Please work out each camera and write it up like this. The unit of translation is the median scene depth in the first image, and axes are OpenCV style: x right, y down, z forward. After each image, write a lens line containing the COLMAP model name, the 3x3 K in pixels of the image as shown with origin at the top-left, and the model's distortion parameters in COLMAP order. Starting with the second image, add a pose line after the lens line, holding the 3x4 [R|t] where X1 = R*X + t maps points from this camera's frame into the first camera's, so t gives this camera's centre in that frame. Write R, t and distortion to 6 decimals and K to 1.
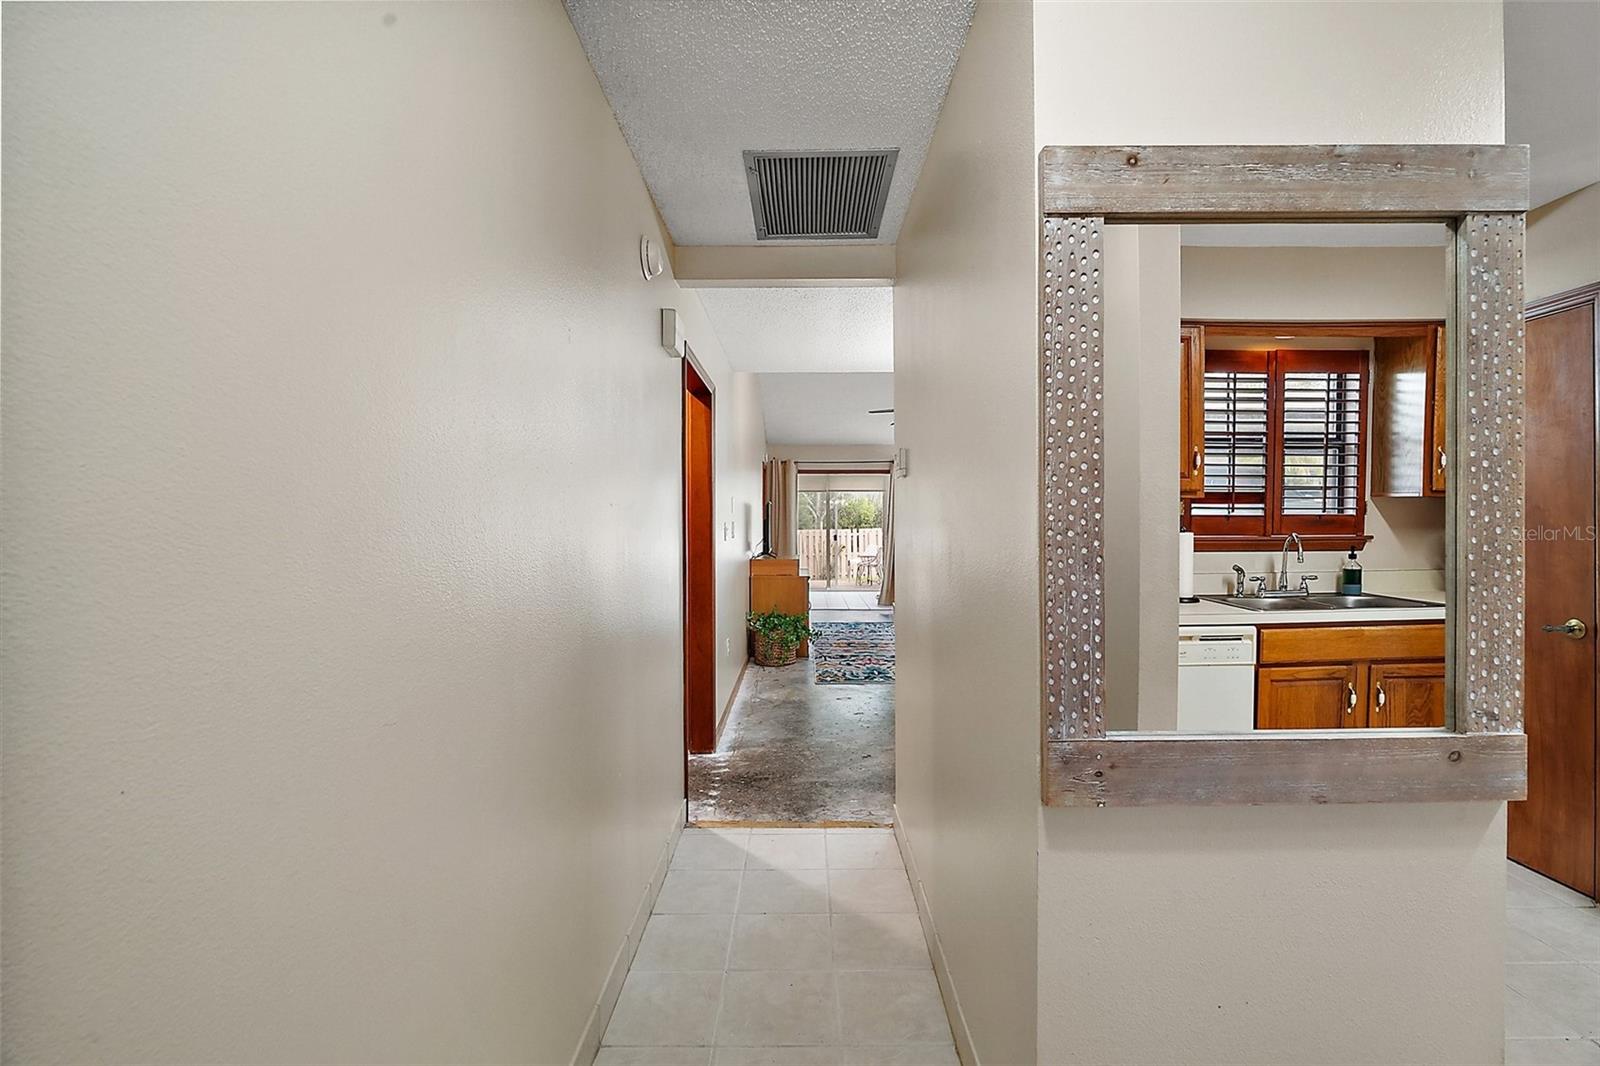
lens RADIAL K [[742.9, 0, 802.2], [0, 742.9, 521.9], [0, 0, 1]] dist [-0.005372, -0.000858]
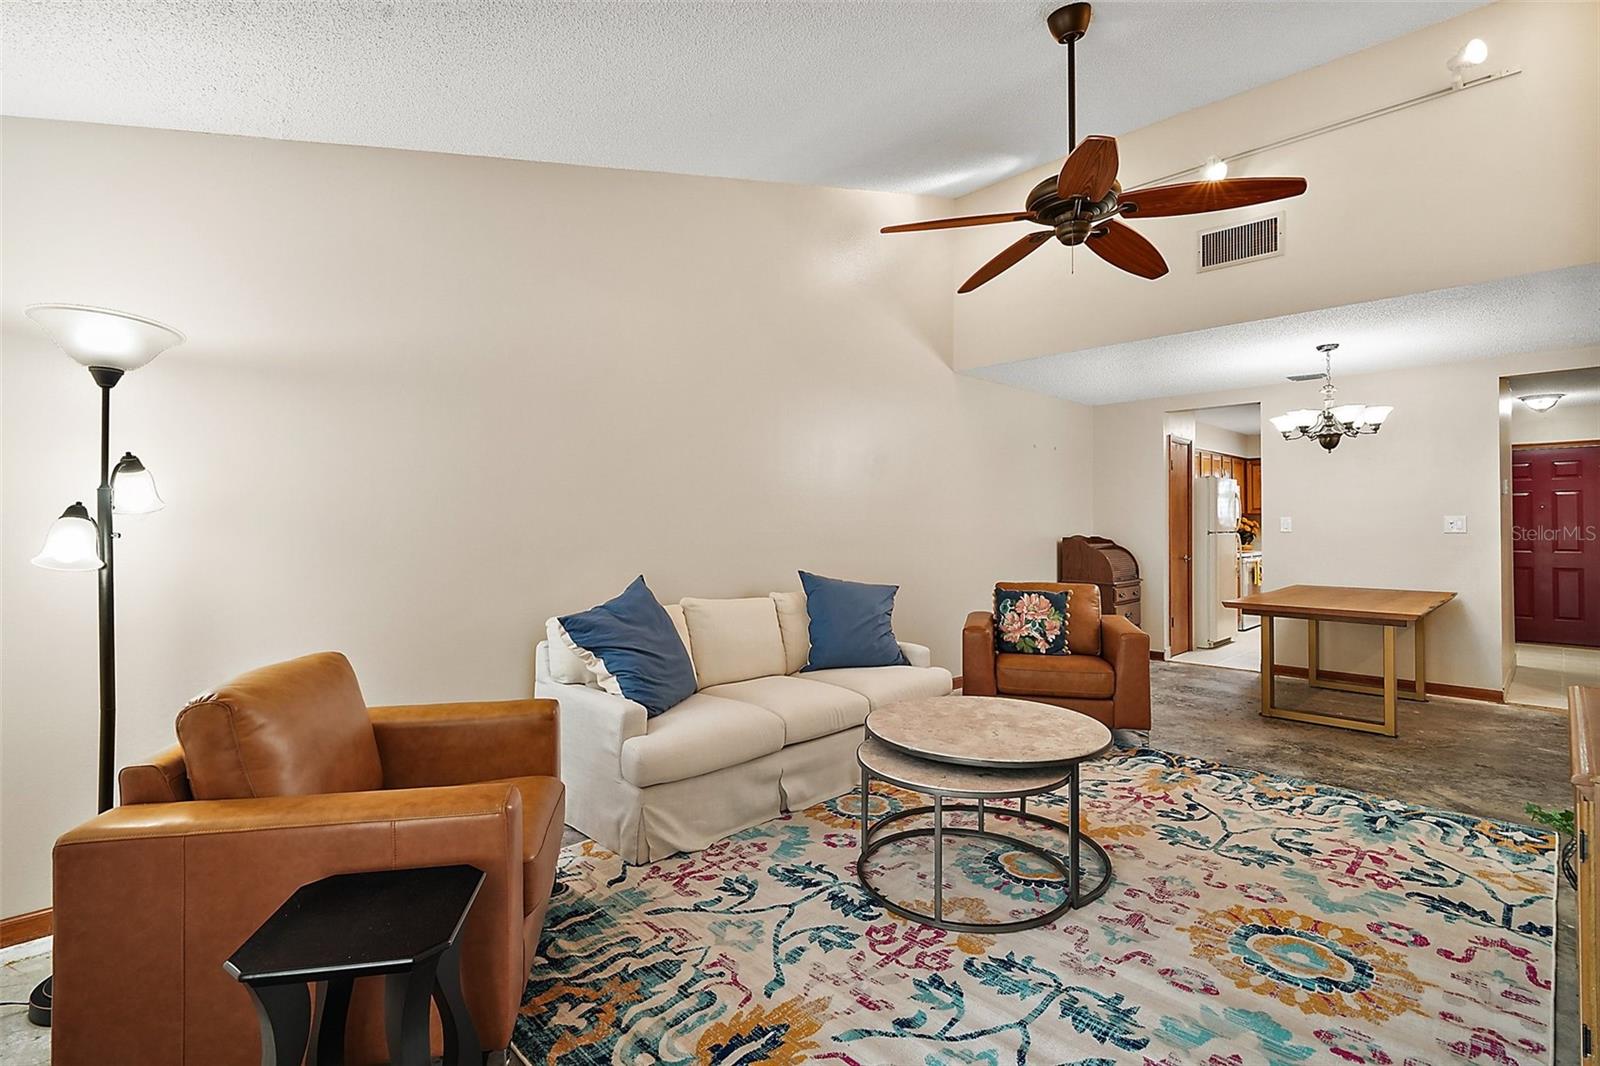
lens RADIAL K [[742.9, 0, 802.2], [0, 742.9, 521.9], [0, 0, 1]] dist [-0.005372, -0.000858]
pose [[-0.696650, 0.006377, 0.717383, 0.076229], [0.003667, 0.999979, -0.005328, 0.034919], [-0.717402, -0.001081, -0.696659, 8.418244]]
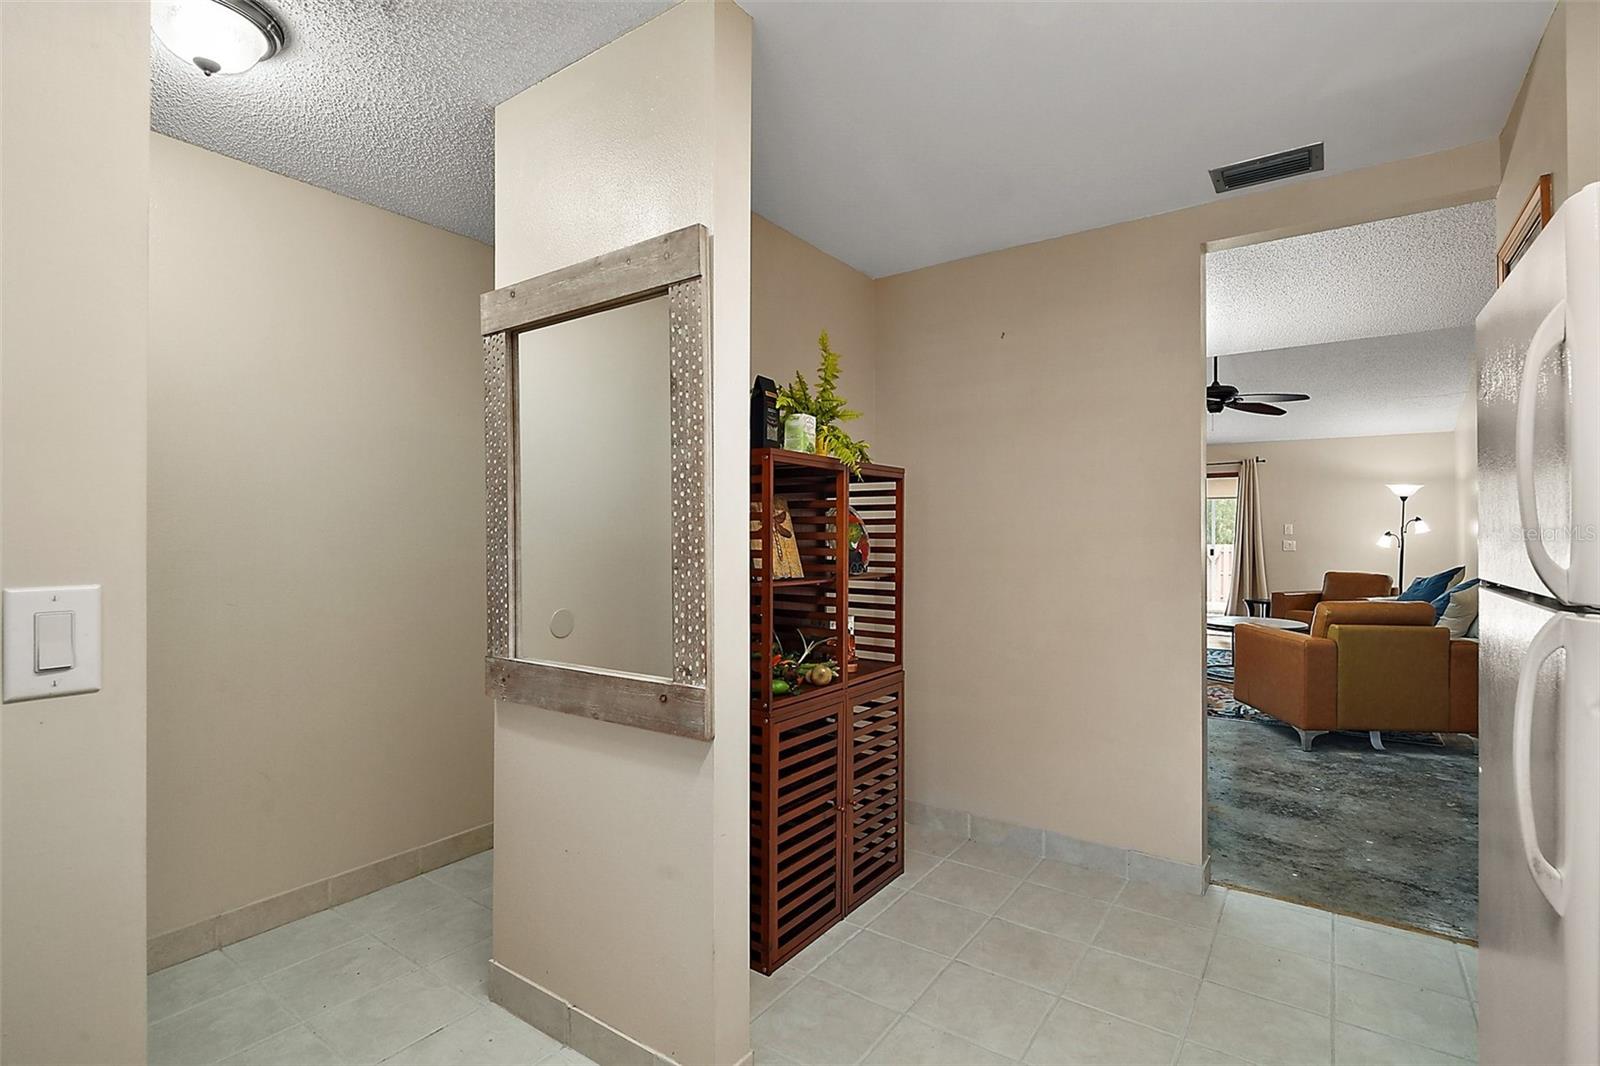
lens RADIAL K [[753.8, 0, 806.3], [0, 753.8, 532.3], [0, 0, 1]] dist [-0.003328, -0.001213]
pose [[0.817597, 0.001504, -0.575789, 1.857993], [-0.003646, 0.999990, -0.002564, 0.023211], [0.575779, 0.004196, 0.817594, 0.045650]]
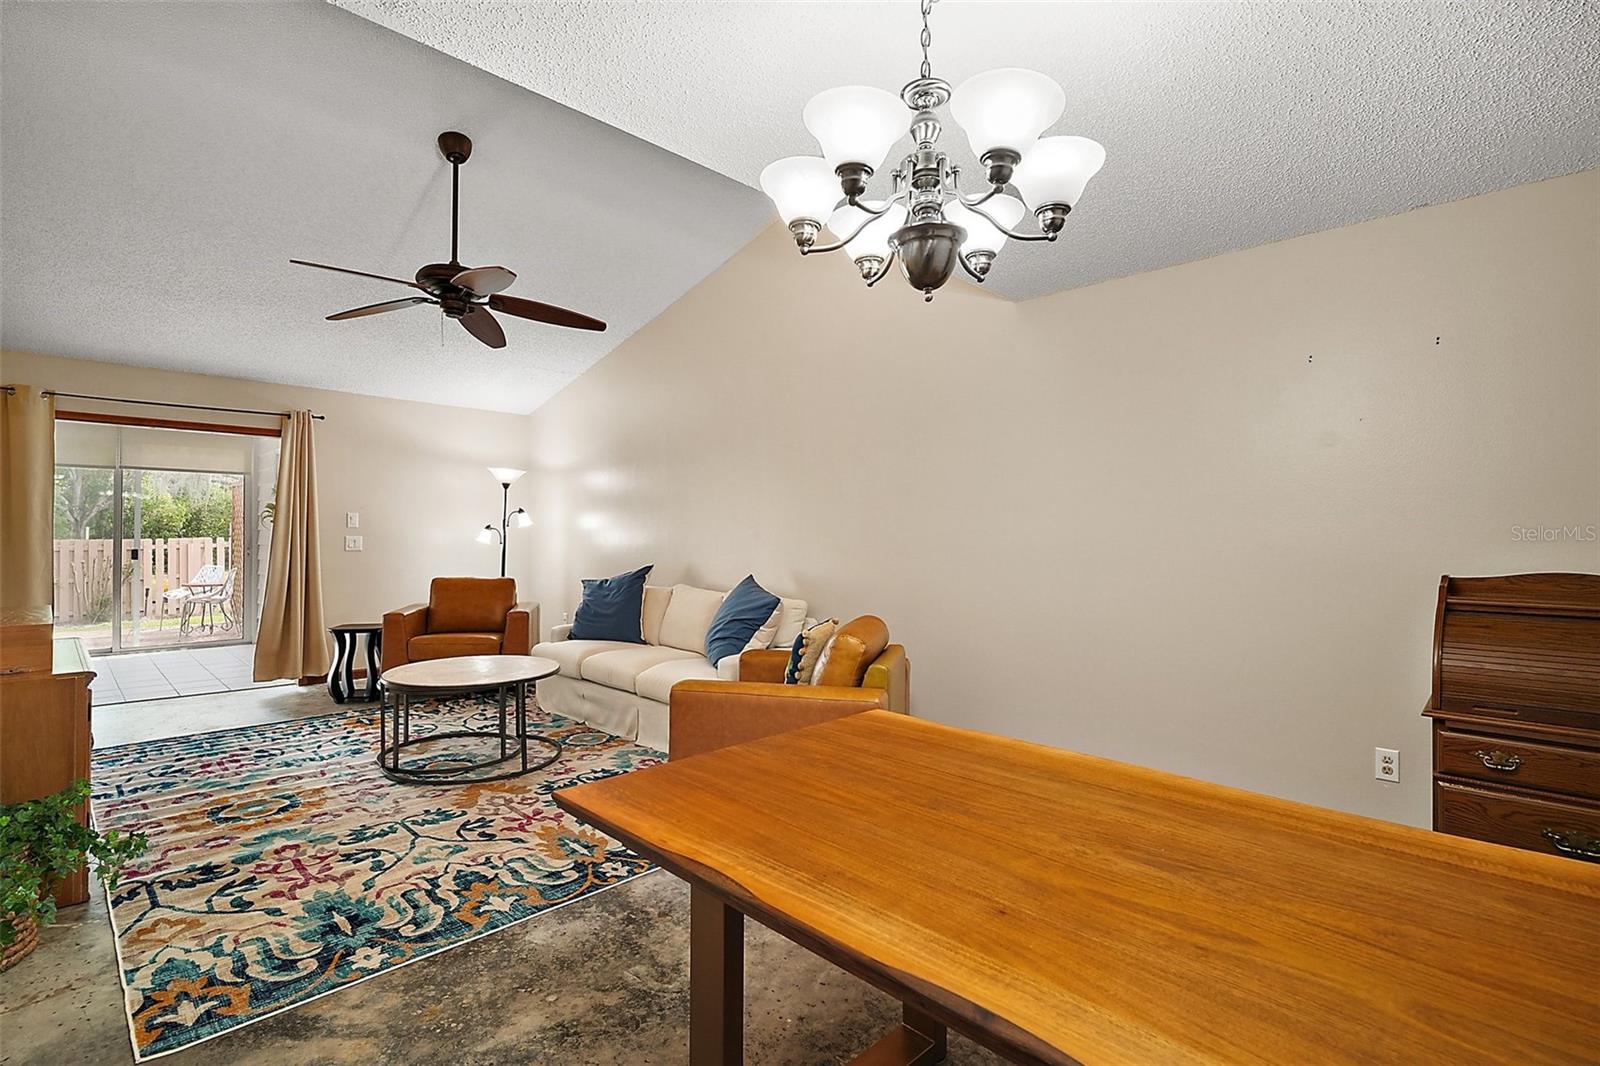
lens RADIAL K [[753.8, 0, 806.3], [0, 753.8, 532.3], [0, 0, 1]] dist [-0.003328, -0.001213]
pose [[0.699724, 0.007850, 0.714371, -0.047279], [-0.008042, 0.999963, -0.003111, 0.033019], [-0.714368, -0.003568, 0.699761, 2.978260]]
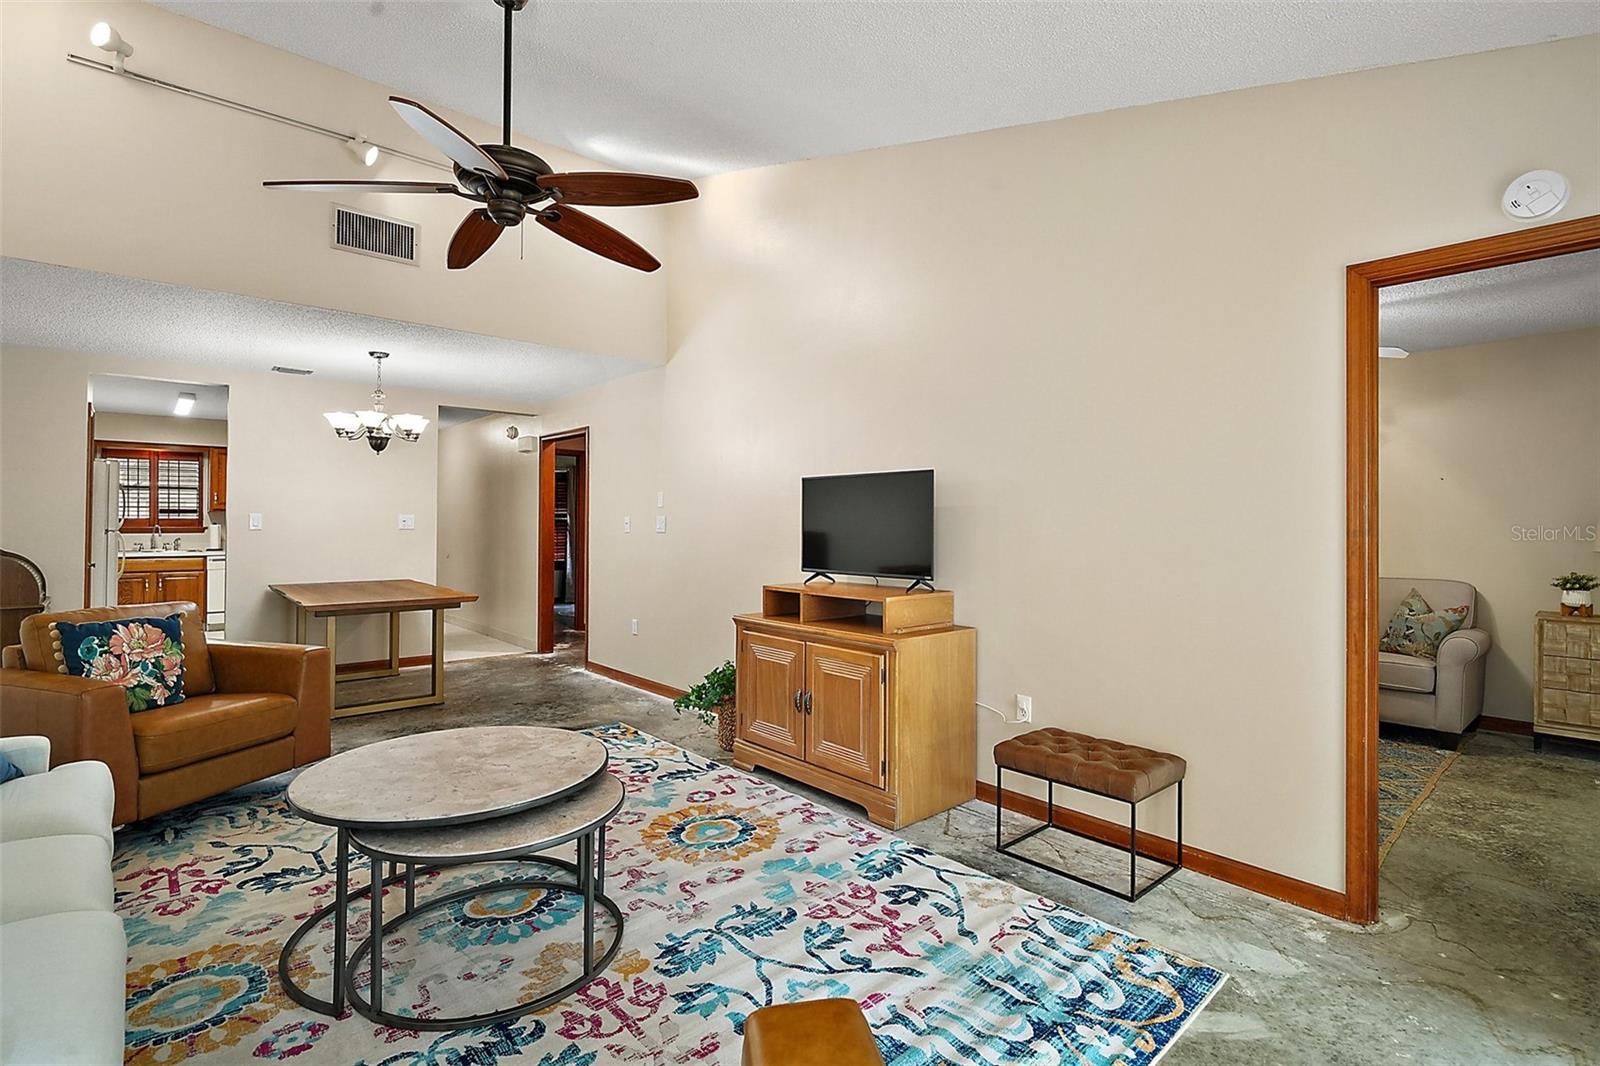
lens RADIAL K [[758.5, 0, 801.6], [0, 758.5, 517.1], [0, 0, 1]] dist [-0.005531, -0.001242]
pose [[-0.752011, -0.002799, -0.659145, 1.949509], [-0.000281, 0.999992, -0.003926, 0.026036], [0.659151, -0.002768, -0.752006, 8.443224]]
